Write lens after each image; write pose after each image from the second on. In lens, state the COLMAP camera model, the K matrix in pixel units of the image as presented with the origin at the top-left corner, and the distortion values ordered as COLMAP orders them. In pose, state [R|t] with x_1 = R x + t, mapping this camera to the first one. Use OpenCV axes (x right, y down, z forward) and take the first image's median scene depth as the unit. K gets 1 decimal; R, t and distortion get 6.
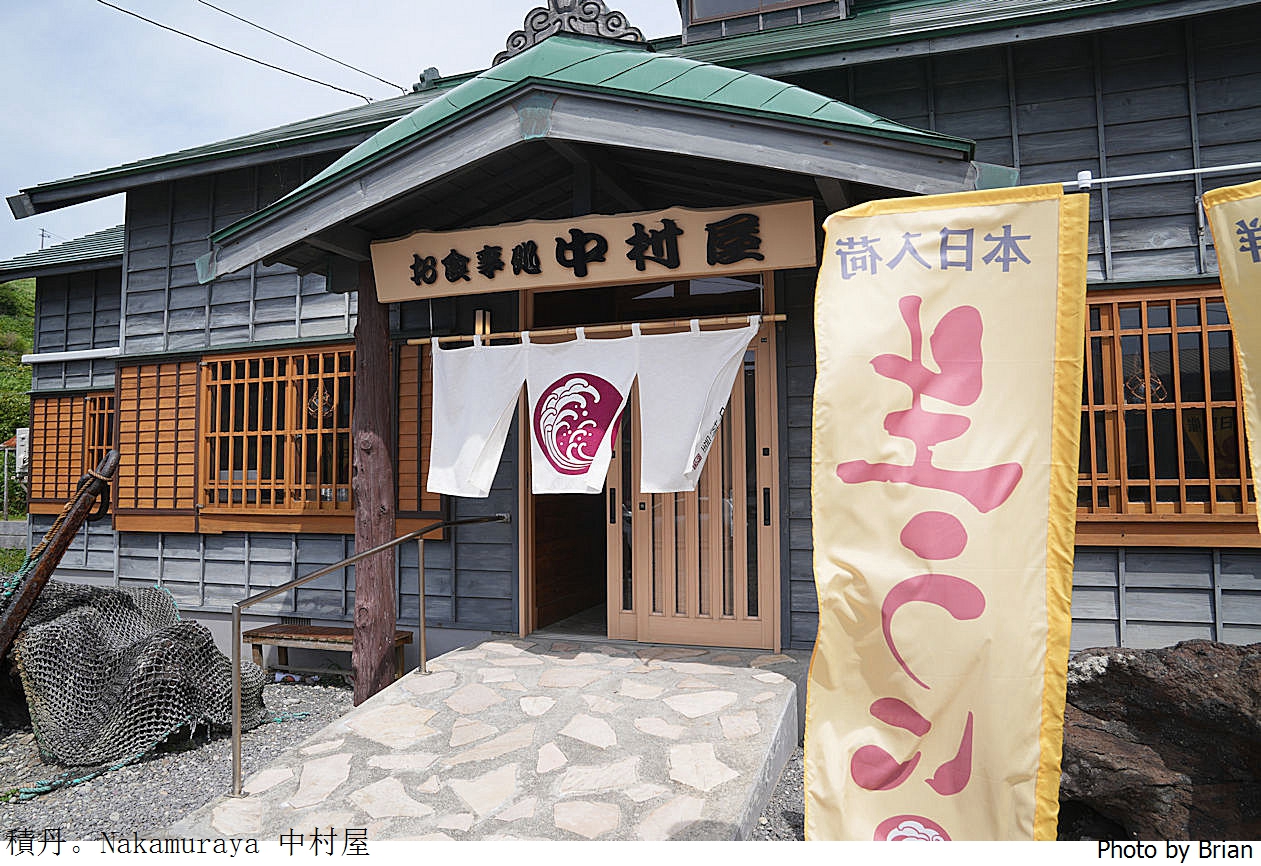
lens RADIAL K [[881.7, 0, 630.5], [0, 881.7, 433.0], [0, 0, 1]] dist [-0.106926, 0.082140]
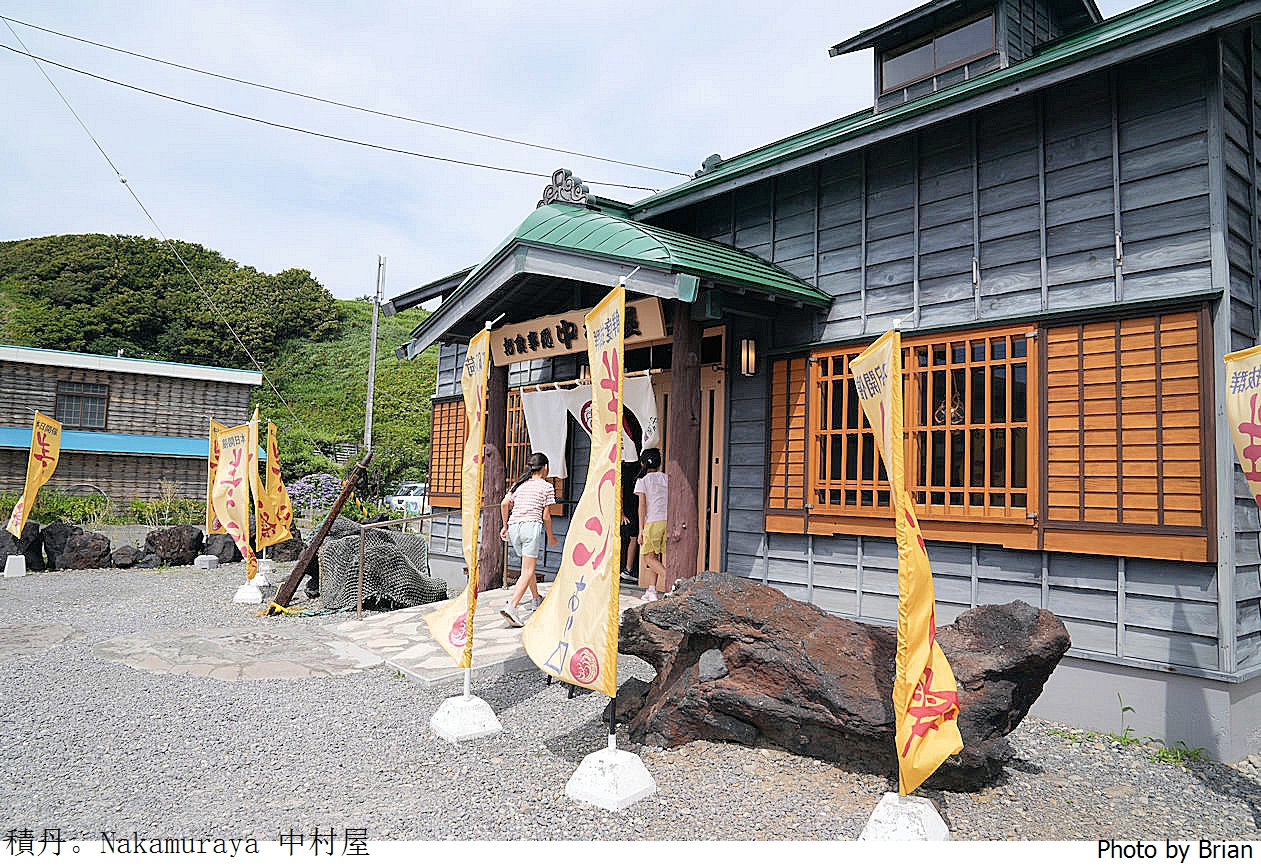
lens RADIAL K [[881.7, 0, 630.5], [0, 881.7, 433.0], [0, 0, 1]] dist [-0.106926, 0.082140]
pose [[0.846492, 0.002706, -0.532395, 0.888483], [-0.015486, 0.999689, -0.019541, 0.007490], [0.532177, 0.024785, 0.846270, -0.305695]]
